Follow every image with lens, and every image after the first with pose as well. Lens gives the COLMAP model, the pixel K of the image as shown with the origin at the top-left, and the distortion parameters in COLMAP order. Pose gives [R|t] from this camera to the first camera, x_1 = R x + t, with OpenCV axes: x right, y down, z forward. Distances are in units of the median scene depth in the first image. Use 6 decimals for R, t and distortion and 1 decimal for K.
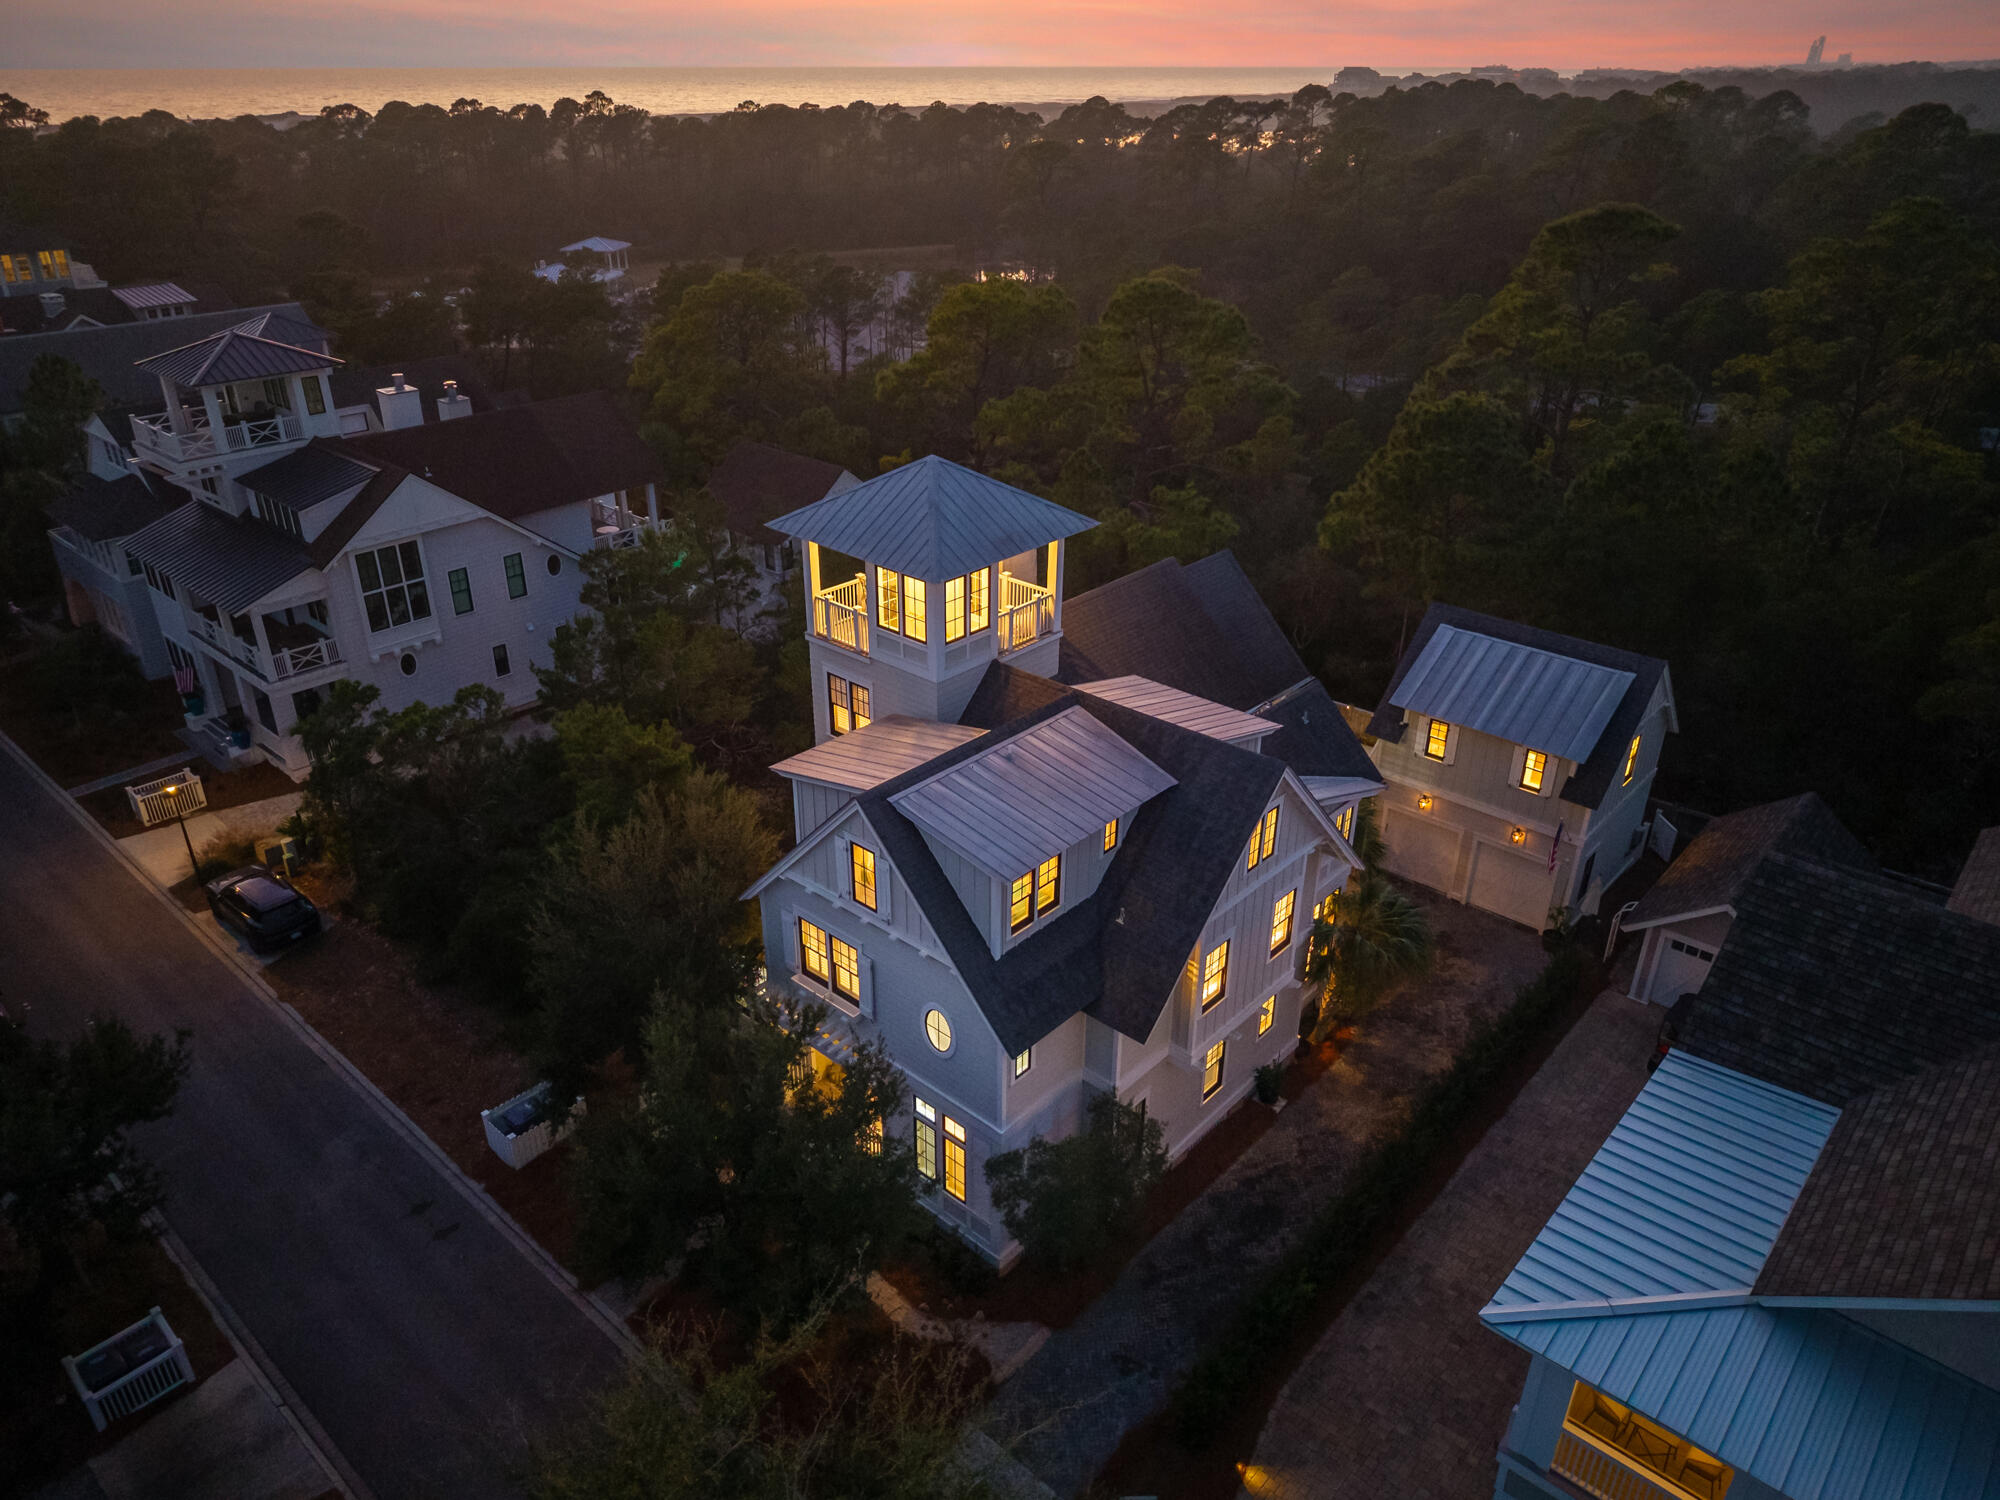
lens RADIAL K [[1337.6, 0, 970.5], [0, 1337.6, 748.9], [0, 0, 1]] dist [-0.004112, 0.000930]
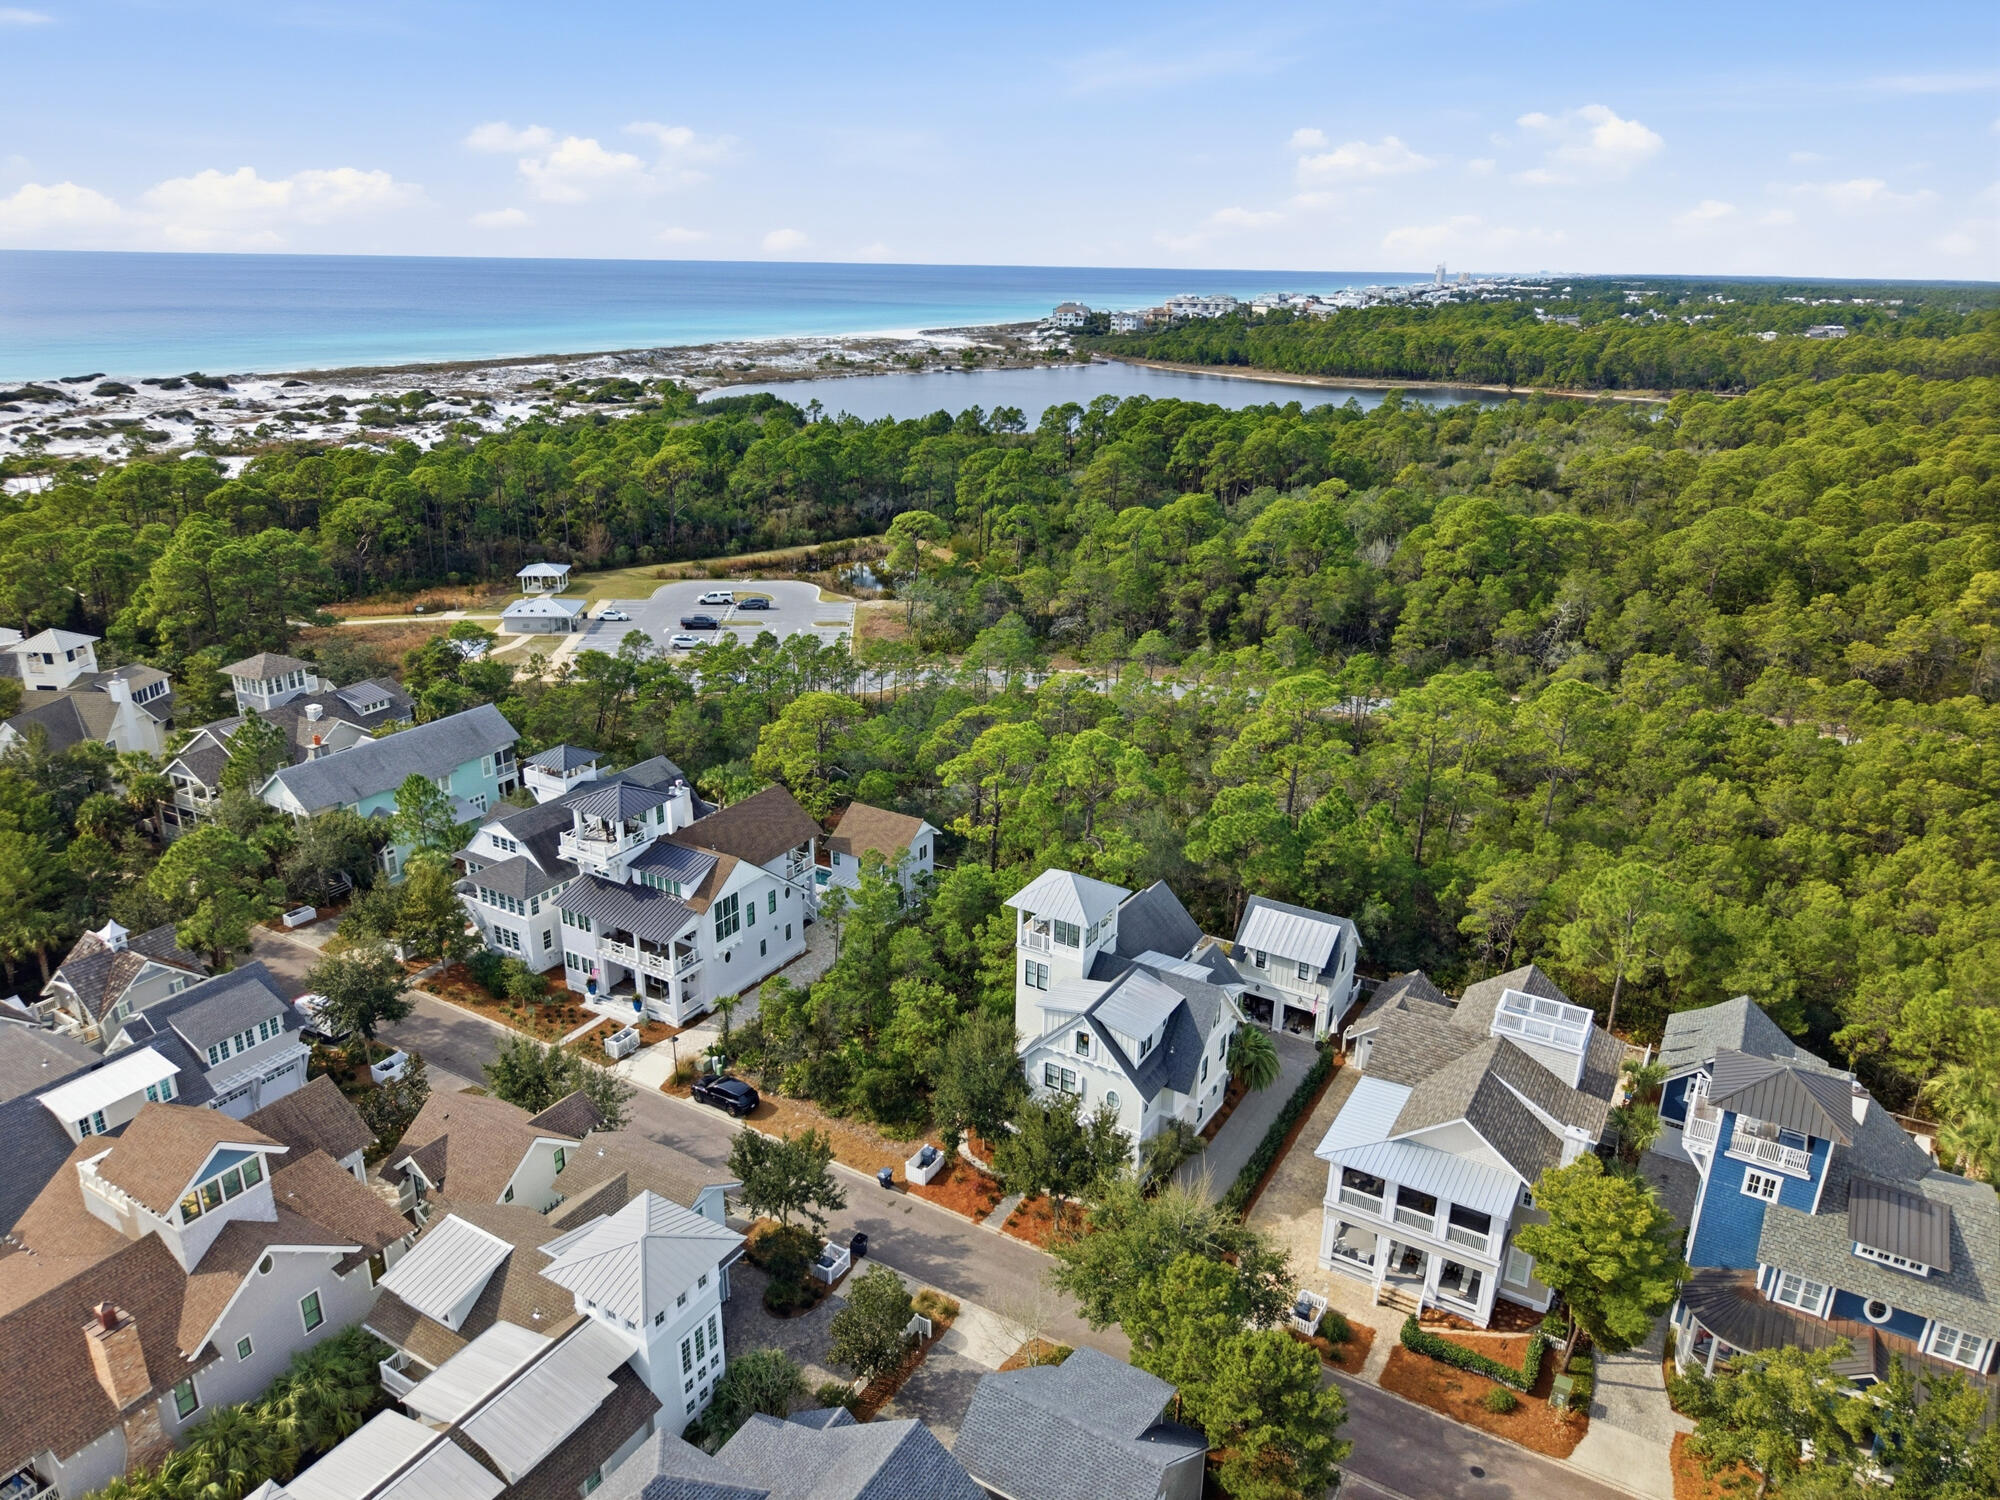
lens RADIAL K [[1357.0, 0, 1000.0], [0, 1357.0, 750.0], [0, 0, 1]] dist [0.062026, 0.000264]
pose [[0.977303, -0.052414, 0.205260, -0.493903], [0.076300, 0.990973, -0.110233, -0.128618], [-0.197629, 0.123393, 0.972480, -1.100115]]
